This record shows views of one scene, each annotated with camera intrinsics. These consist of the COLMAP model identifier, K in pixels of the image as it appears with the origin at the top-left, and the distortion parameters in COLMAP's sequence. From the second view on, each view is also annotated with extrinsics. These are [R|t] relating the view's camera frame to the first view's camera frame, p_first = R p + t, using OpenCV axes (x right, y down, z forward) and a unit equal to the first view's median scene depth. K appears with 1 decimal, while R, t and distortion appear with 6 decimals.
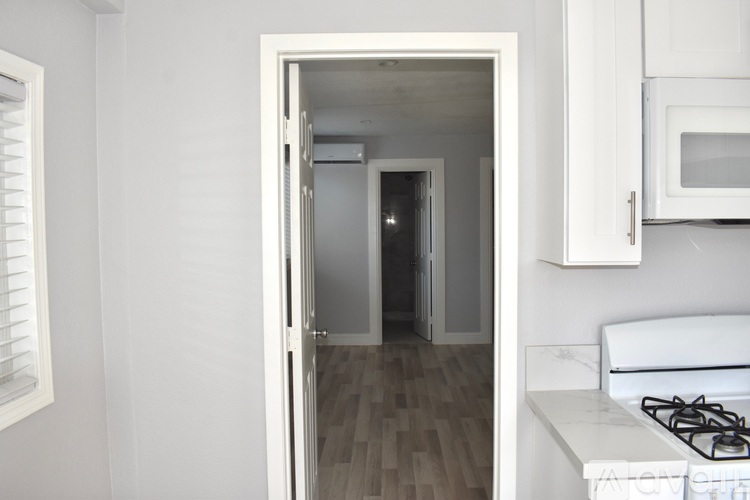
lens RADIAL K [[607.2, 0, 374.0], [0, 607.2, 248.0], [0, 0, 1]] dist [-0.091719, 0.014583]
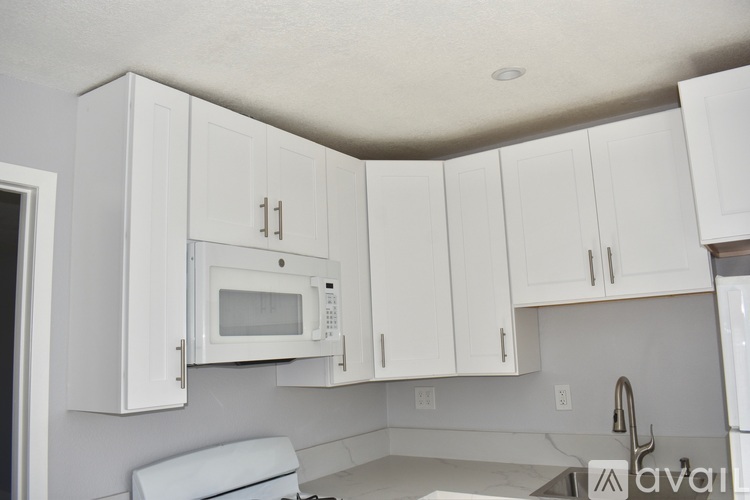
lens RADIAL K [[607.2, 0, 386.7], [0, 607.2, 244.9], [0, 0, 1]] dist [-0.091719, 0.014583]
pose [[0.502139, 0.124622, 0.855760, -0.338875], [0.077511, 0.979094, -0.188064, -0.026487], [-0.861306, 0.160765, 0.481982, 0.100539]]
